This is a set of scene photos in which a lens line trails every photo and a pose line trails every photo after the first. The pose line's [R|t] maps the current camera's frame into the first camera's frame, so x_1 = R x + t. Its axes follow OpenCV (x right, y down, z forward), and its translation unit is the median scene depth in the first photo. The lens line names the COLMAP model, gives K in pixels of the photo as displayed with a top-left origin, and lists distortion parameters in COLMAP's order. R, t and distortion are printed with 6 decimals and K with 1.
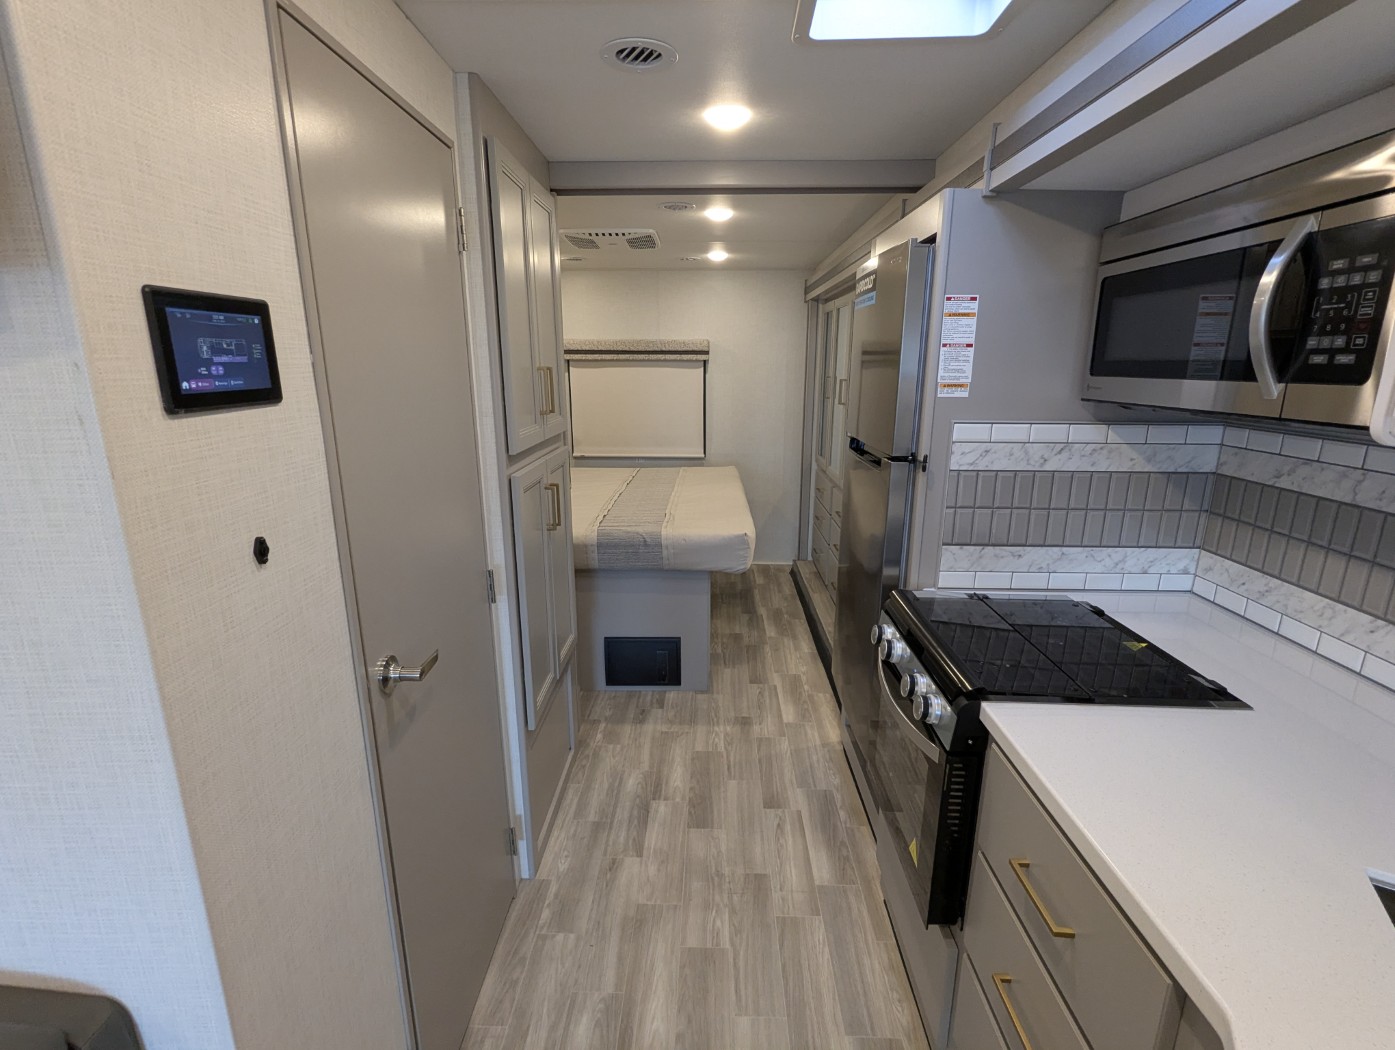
lens RADIAL K [[662.9, 0, 695.5], [0, 662.9, 525.6], [0, 0, 1]] dist [-0.001810, 0.001989]
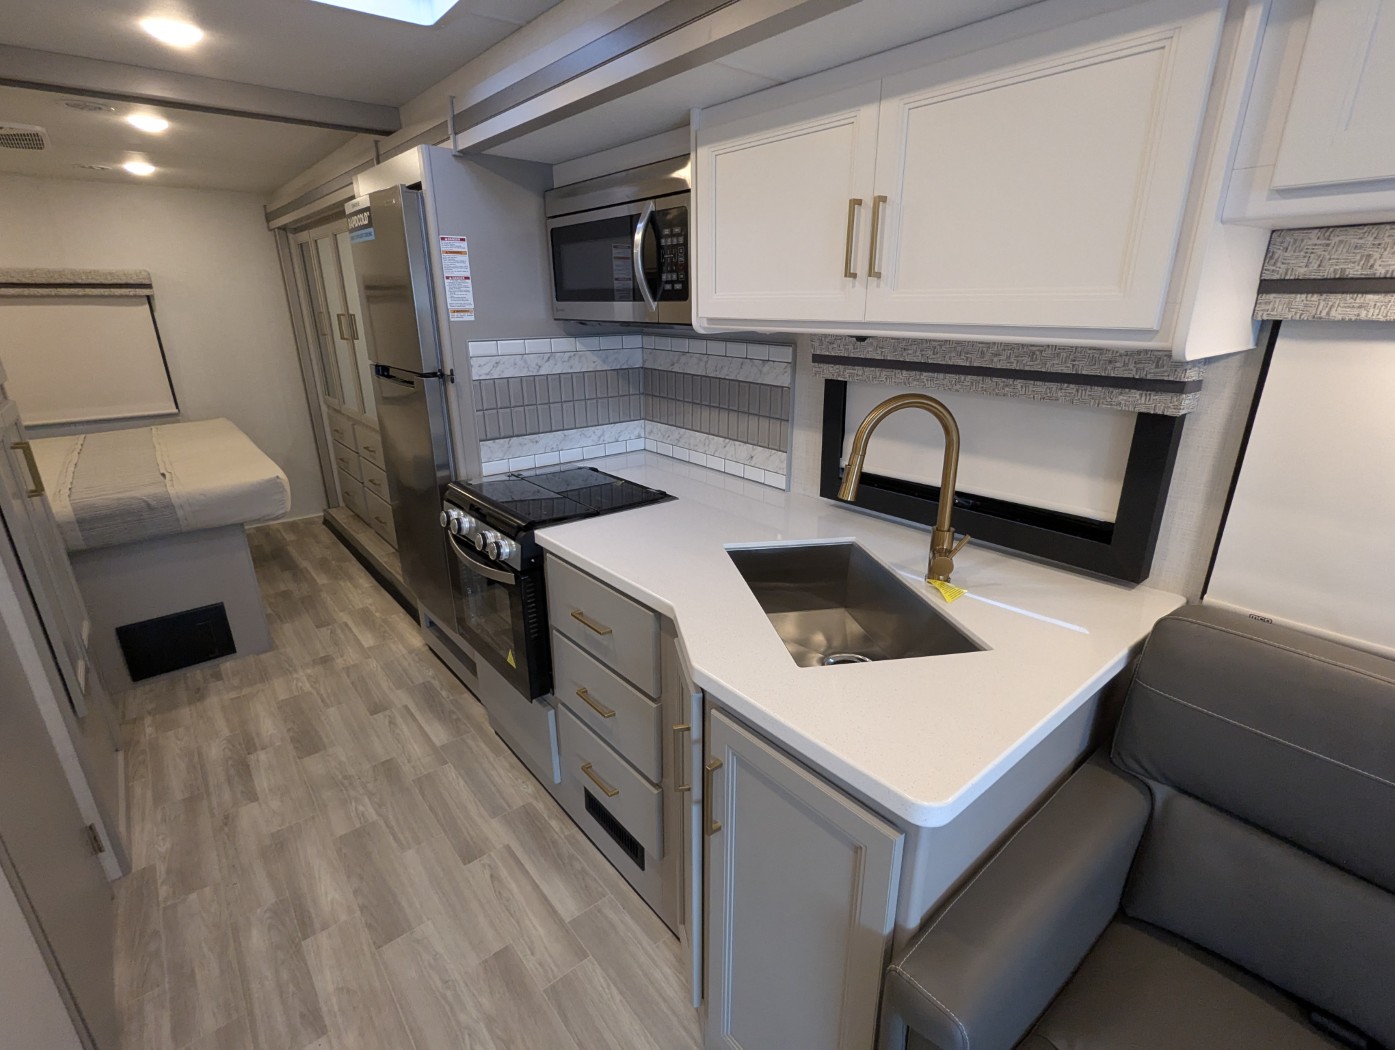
lens RADIAL K [[662.9, 0, 697.6], [0, 662.9, 526.6], [0, 0, 1]] dist [-0.001810, 0.001989]
pose [[0.750302, -0.222052, 0.622687, -0.103581], [0.166553, 0.975013, 0.147005, 0.053671], [-0.639771, -0.006588, 0.768538, -0.176154]]
